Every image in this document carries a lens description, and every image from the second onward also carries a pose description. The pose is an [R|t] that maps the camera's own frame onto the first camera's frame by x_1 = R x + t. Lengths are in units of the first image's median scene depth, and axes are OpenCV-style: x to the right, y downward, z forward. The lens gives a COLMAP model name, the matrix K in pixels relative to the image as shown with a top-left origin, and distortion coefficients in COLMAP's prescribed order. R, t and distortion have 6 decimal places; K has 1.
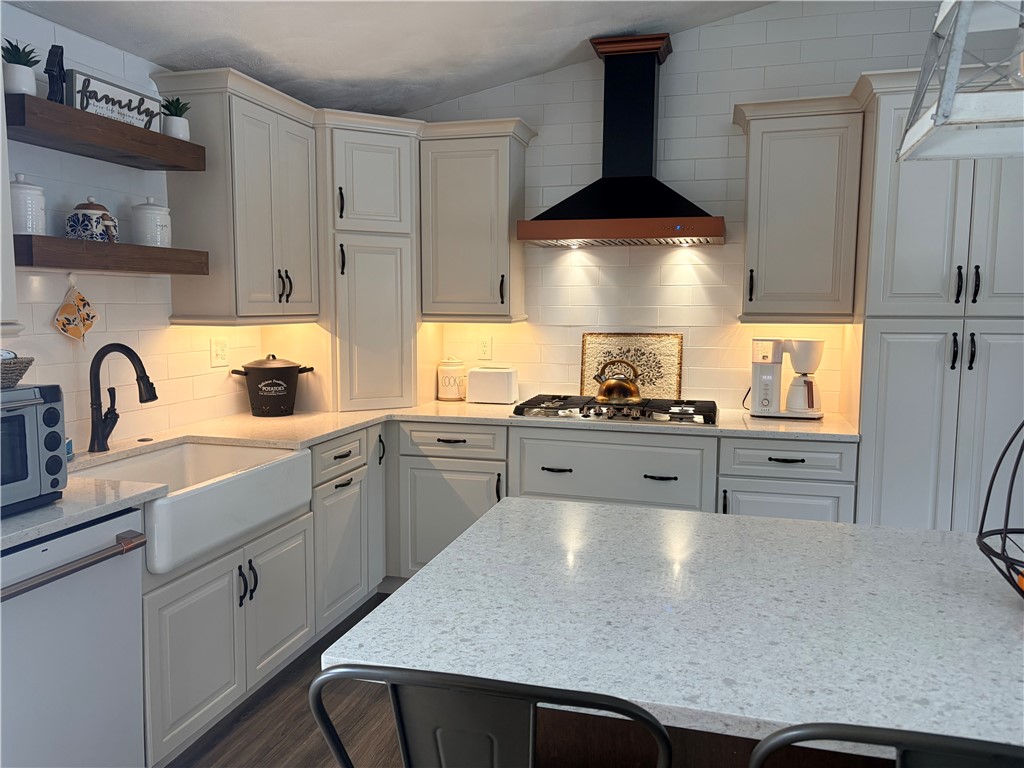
lens RADIAL K [[761.2, 0, 512.0], [0, 761.2, 384.0], [0, 0, 1]] dist [0.077283, -0.142991]
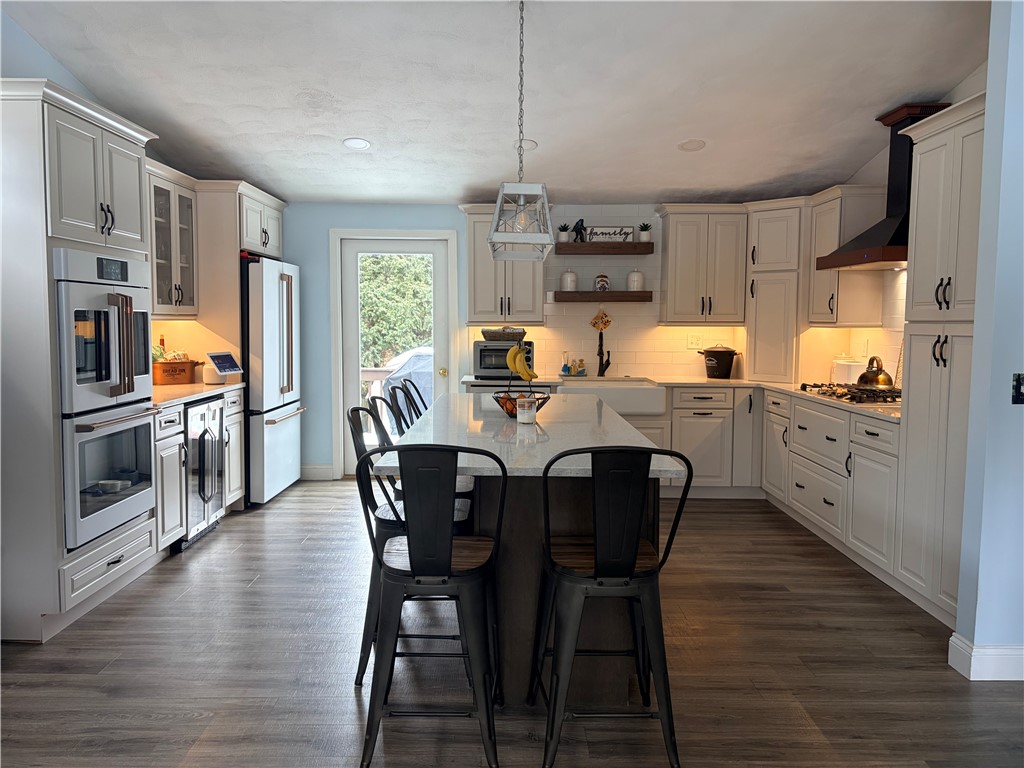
lens RADIAL K [[761.2, 0, 512.0], [0, 761.2, 384.0], [0, 0, 1]] dist [0.077283, -0.142991]
pose [[0.264318, 0.085085, -0.960675, 1.680510], [-0.098035, 0.993312, 0.061003, -0.008744], [0.959440, 0.078055, 0.270892, 0.078873]]
